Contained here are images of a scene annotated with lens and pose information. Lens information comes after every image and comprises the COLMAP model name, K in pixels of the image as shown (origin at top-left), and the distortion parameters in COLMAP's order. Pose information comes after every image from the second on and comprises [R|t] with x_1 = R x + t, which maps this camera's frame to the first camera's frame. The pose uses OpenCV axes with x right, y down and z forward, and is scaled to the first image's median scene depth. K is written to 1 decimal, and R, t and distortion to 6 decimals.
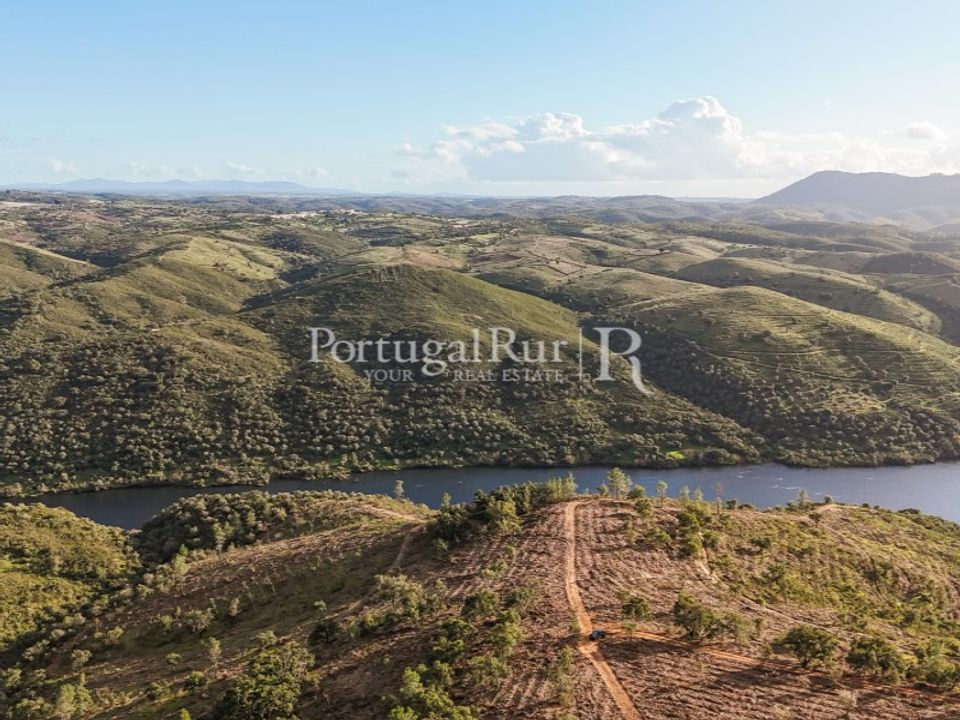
lens RADIAL K [[873.7, 0, 477.9], [0, 873.7, 349.6], [0, 0, 1]] dist [0.005371, -0.001076]
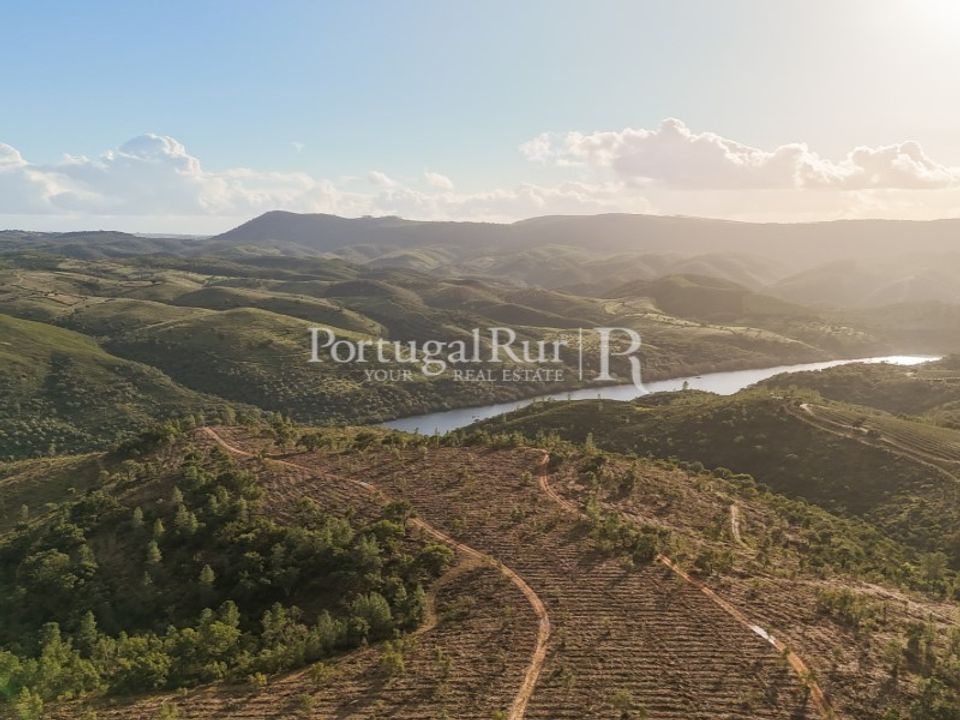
lens RADIAL K [[873.7, 0, 478.8], [0, 873.7, 362.1], [0, 0, 1]] dist [0.005371, -0.001076]
pose [[0.824583, -0.071757, 0.561172, -0.104023], [0.086655, 0.996238, 0.000059, 0.029481], [-0.559066, 0.048580, 0.827699, -0.169088]]
